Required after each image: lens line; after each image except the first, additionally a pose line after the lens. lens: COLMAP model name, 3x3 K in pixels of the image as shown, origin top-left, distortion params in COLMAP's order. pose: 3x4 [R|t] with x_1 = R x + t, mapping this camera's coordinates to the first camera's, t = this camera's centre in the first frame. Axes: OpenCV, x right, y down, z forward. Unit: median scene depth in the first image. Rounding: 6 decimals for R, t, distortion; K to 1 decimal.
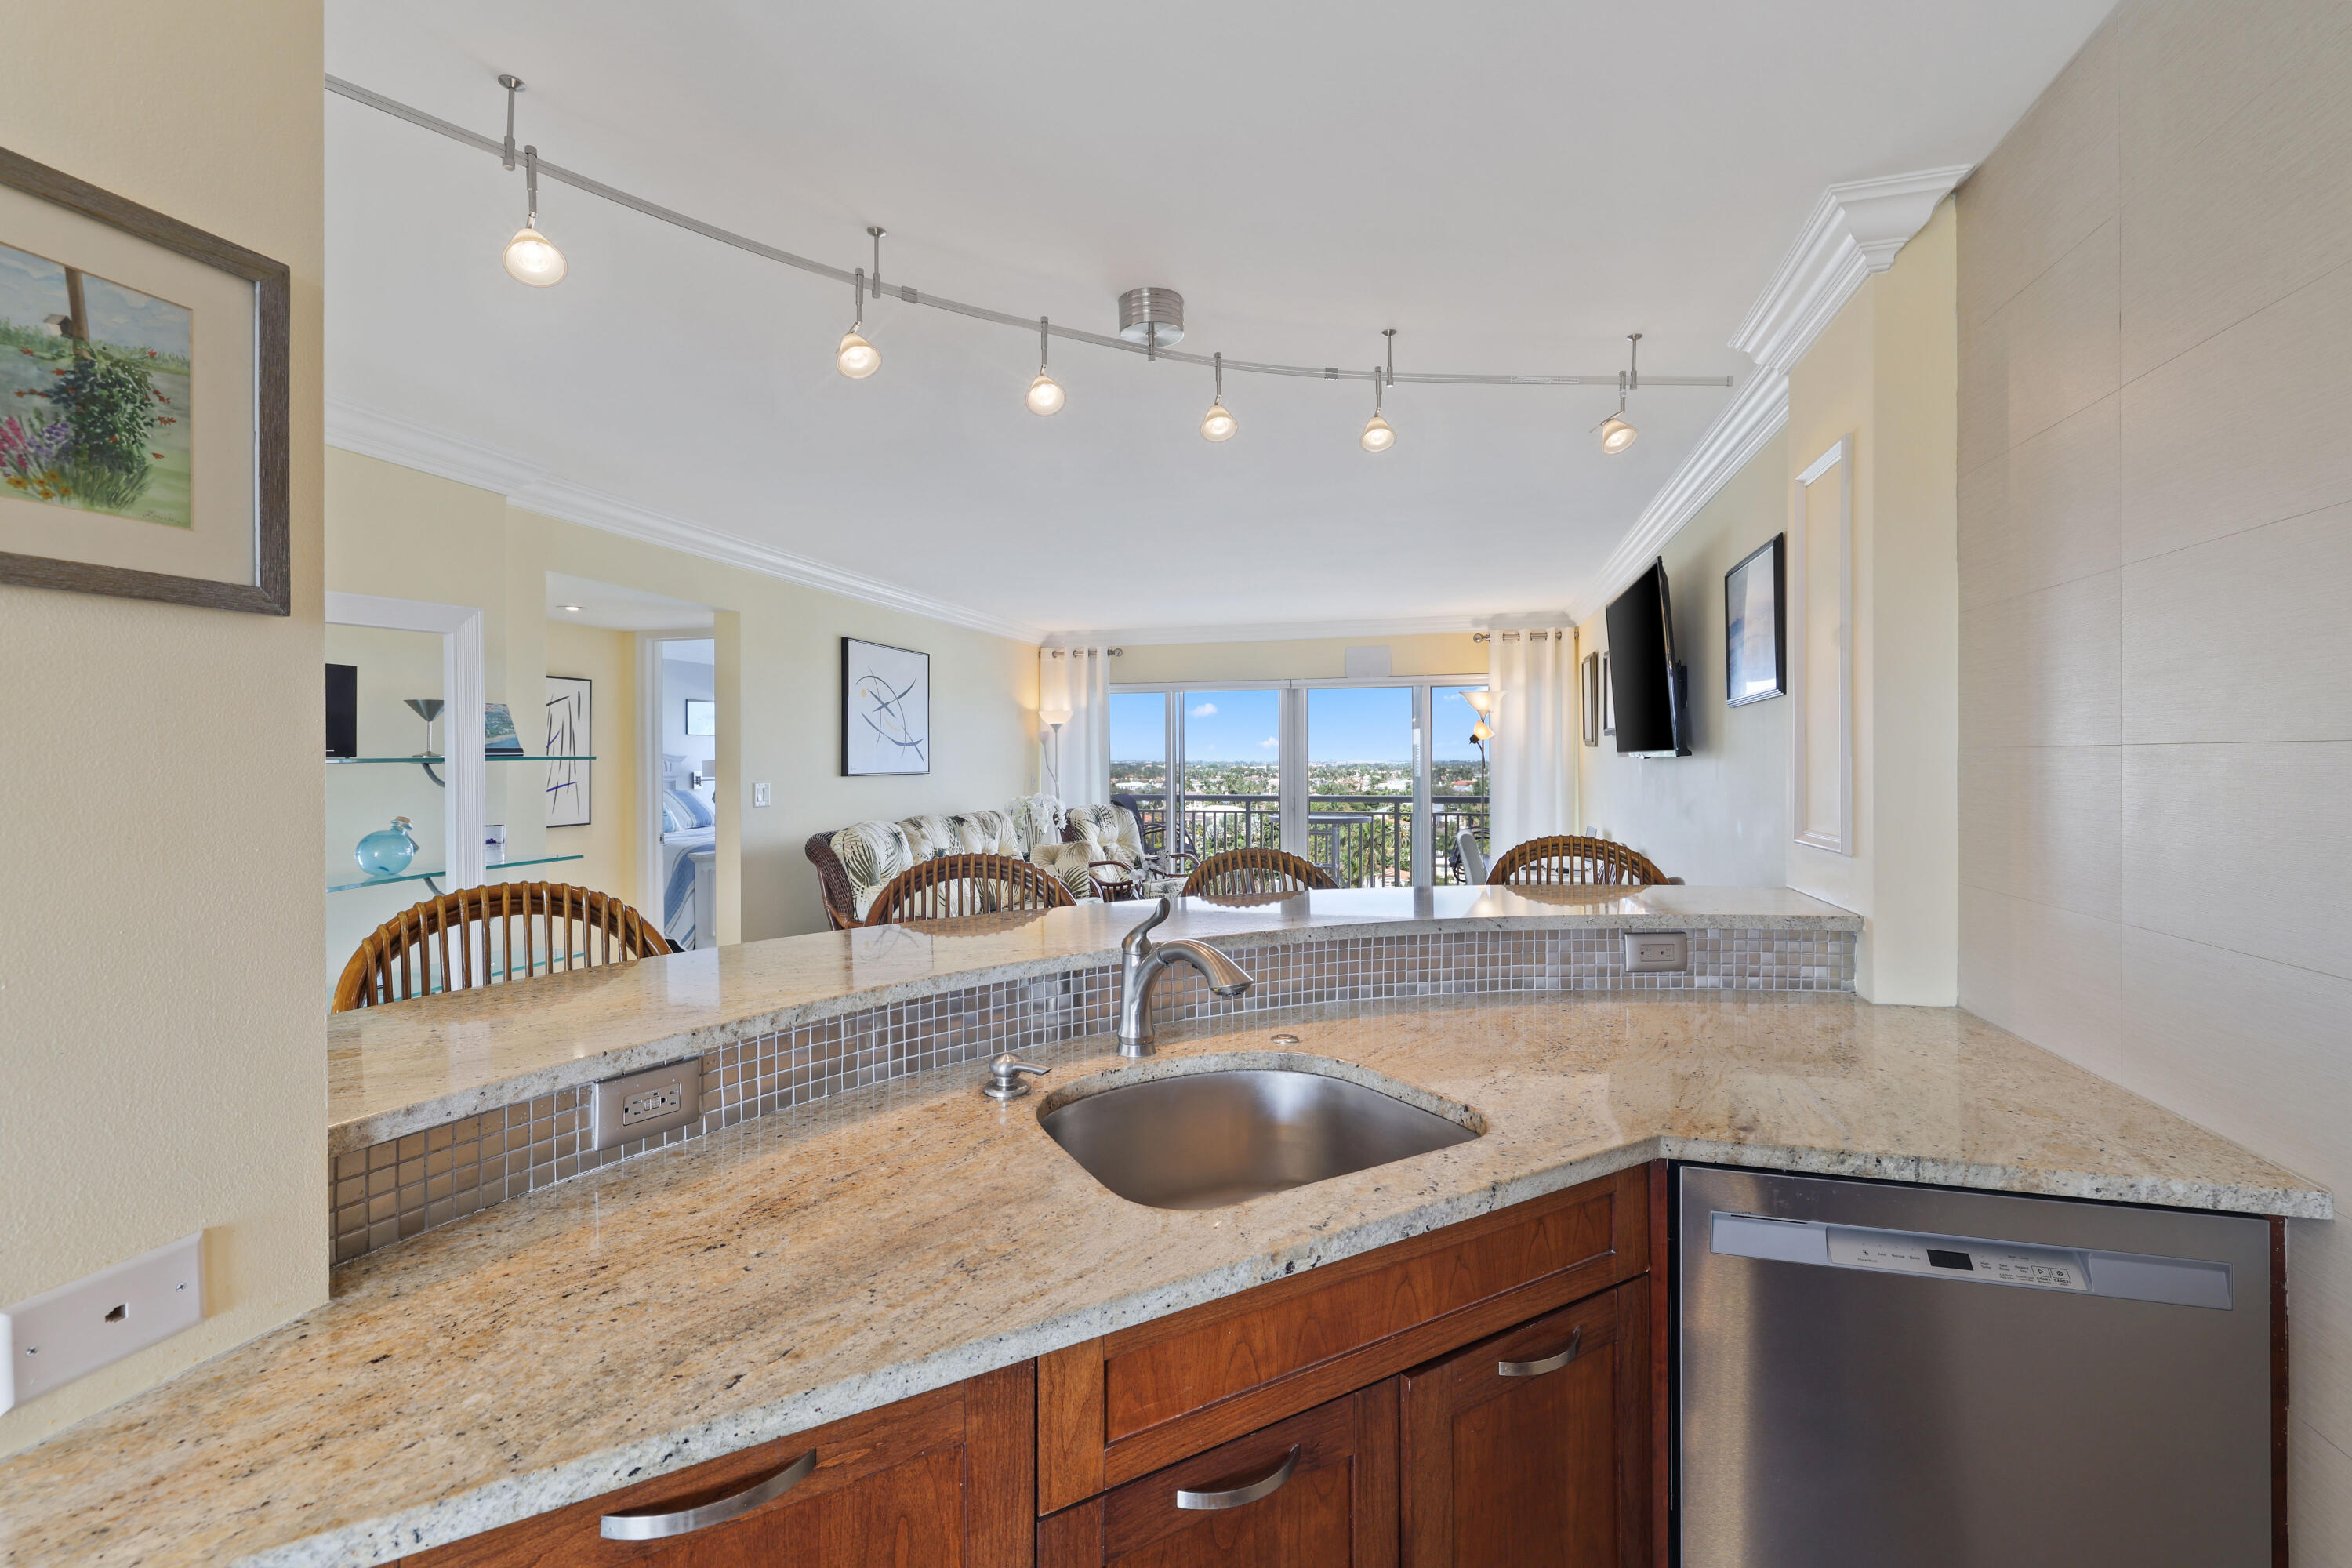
lens RADIAL K [[1003.7, 0, 1171.0], [0, 1003.7, 768.5], [0, 0, 1]] dist [0.003116, -0.000015]
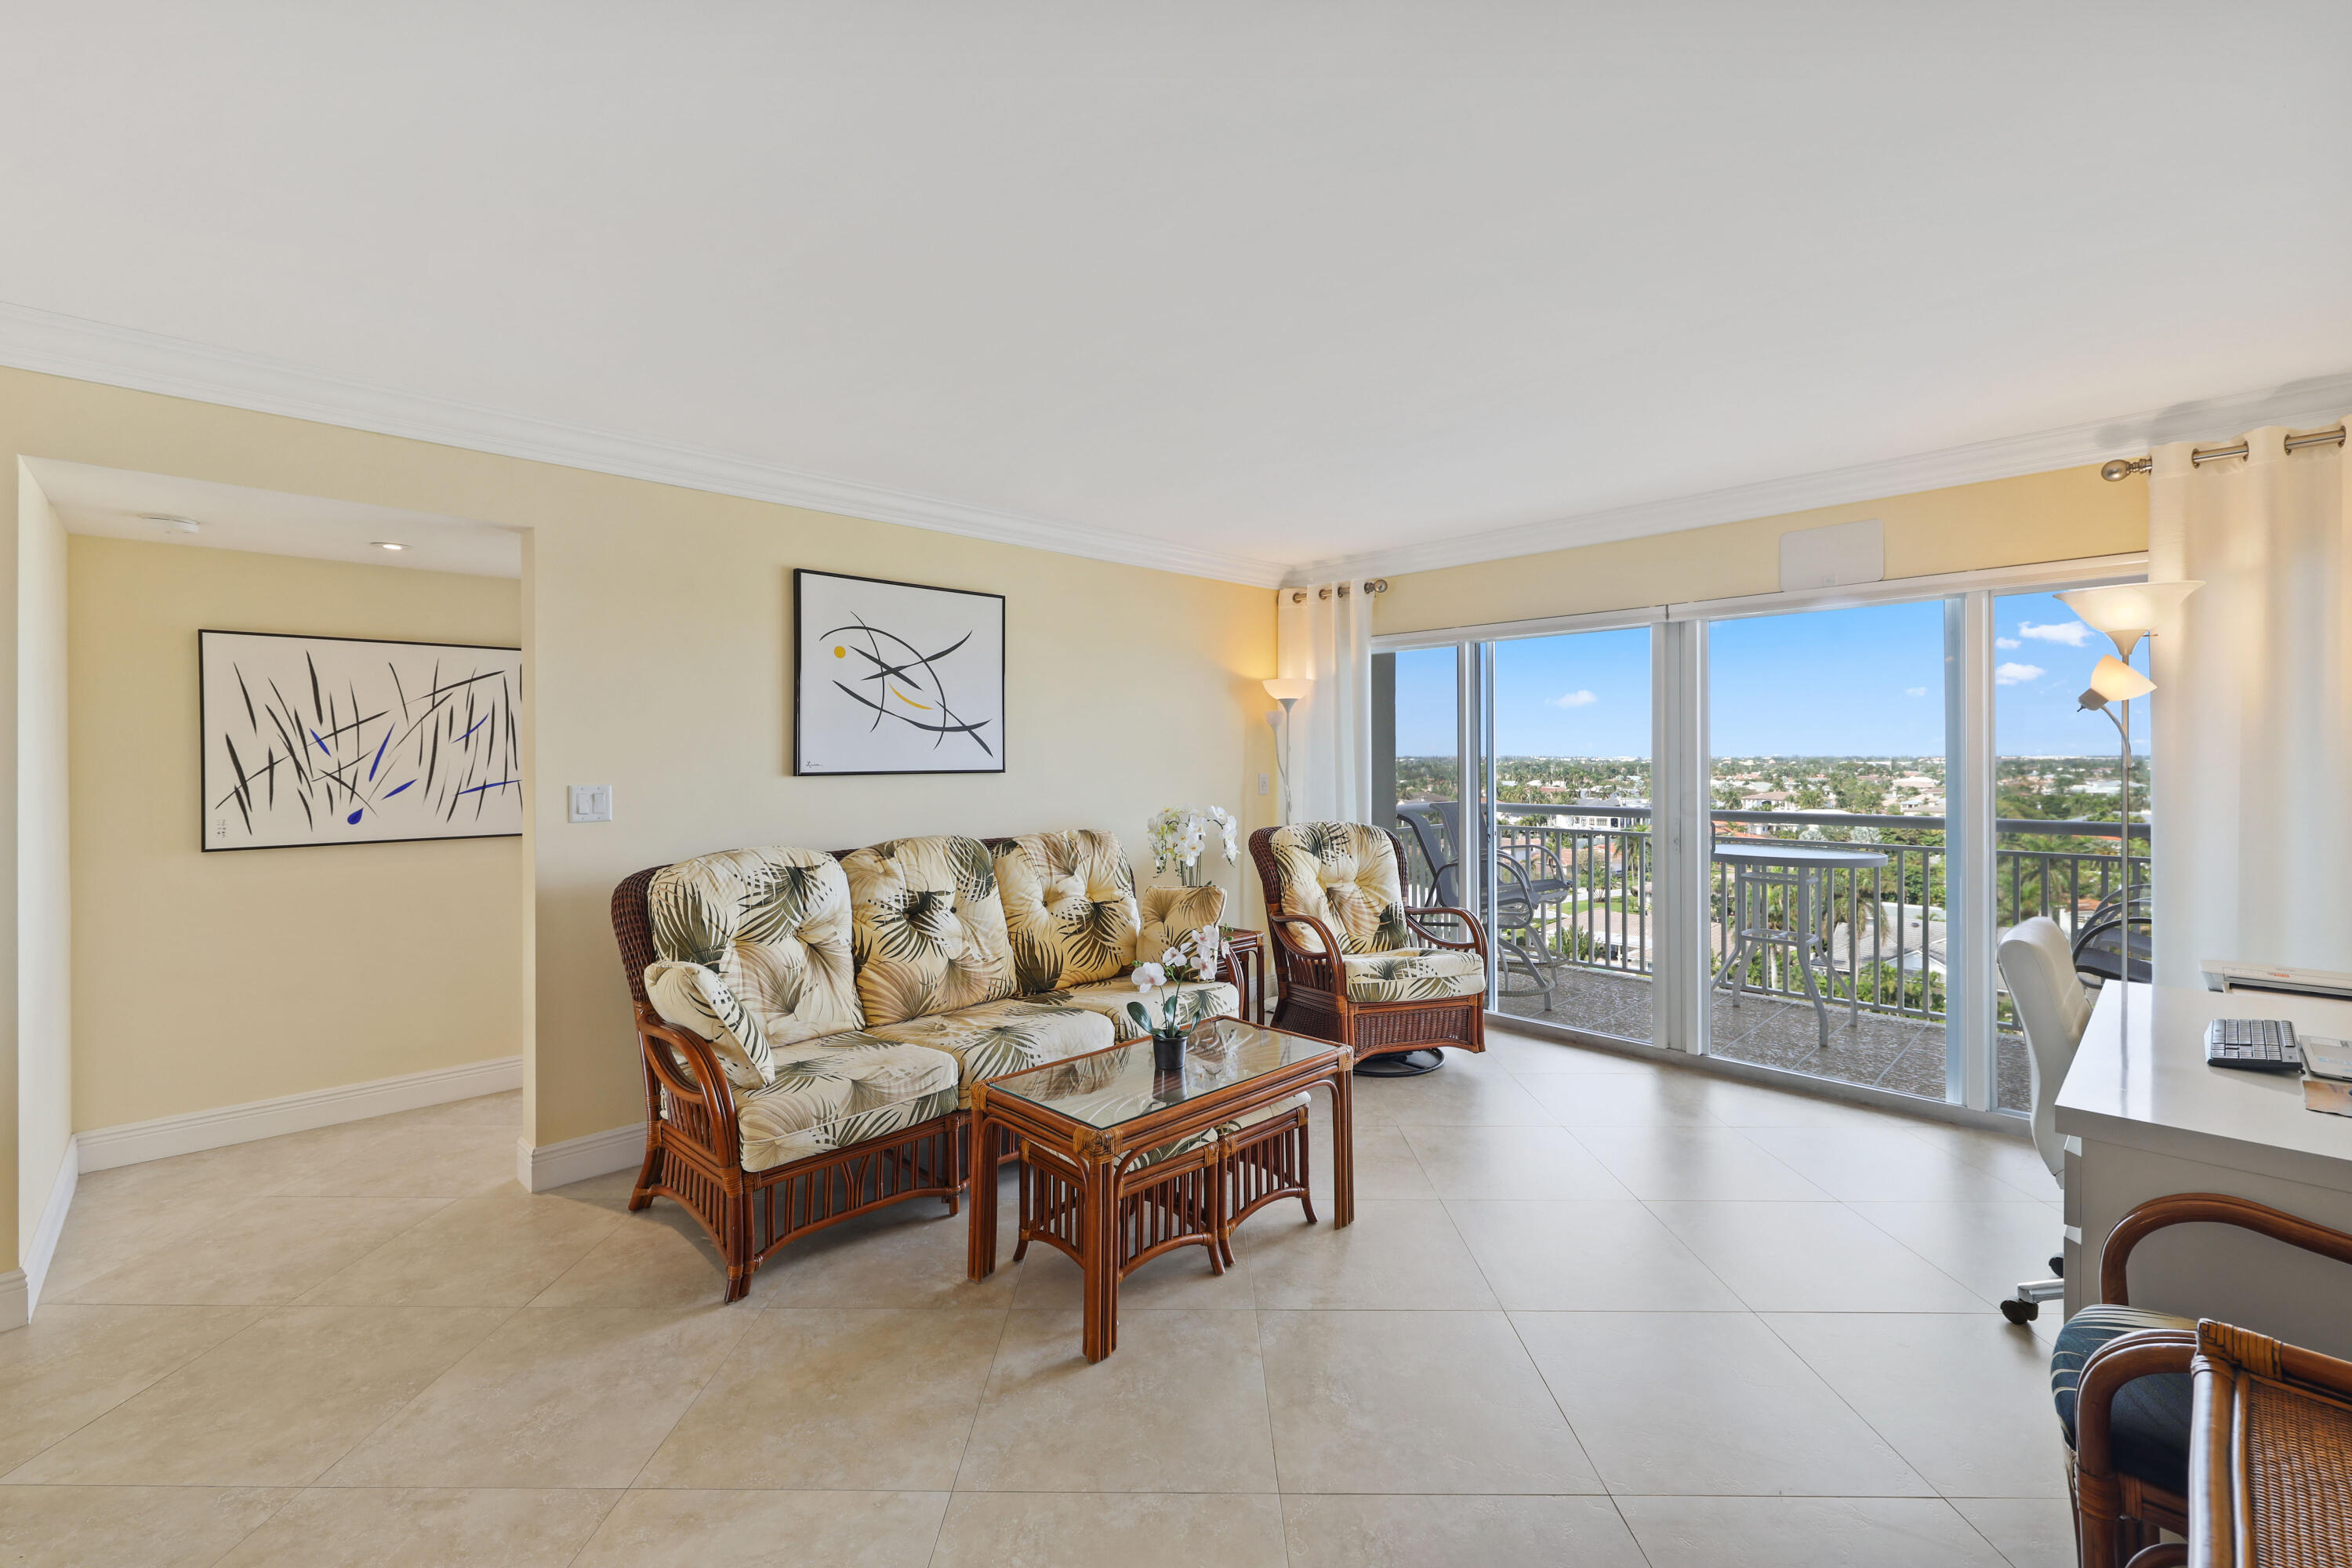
lens RADIAL K [[989.6, 0, 1173.7], [0, 989.6, 760.9], [0, 0, 1]] dist [0.001099, -0.000076]
pose [[0.861751, 0.002376, -0.507326, 0.243001], [-0.003751, 0.999992, -0.001689, -0.002401], [0.507318, 0.003359, 0.861752, 0.596117]]
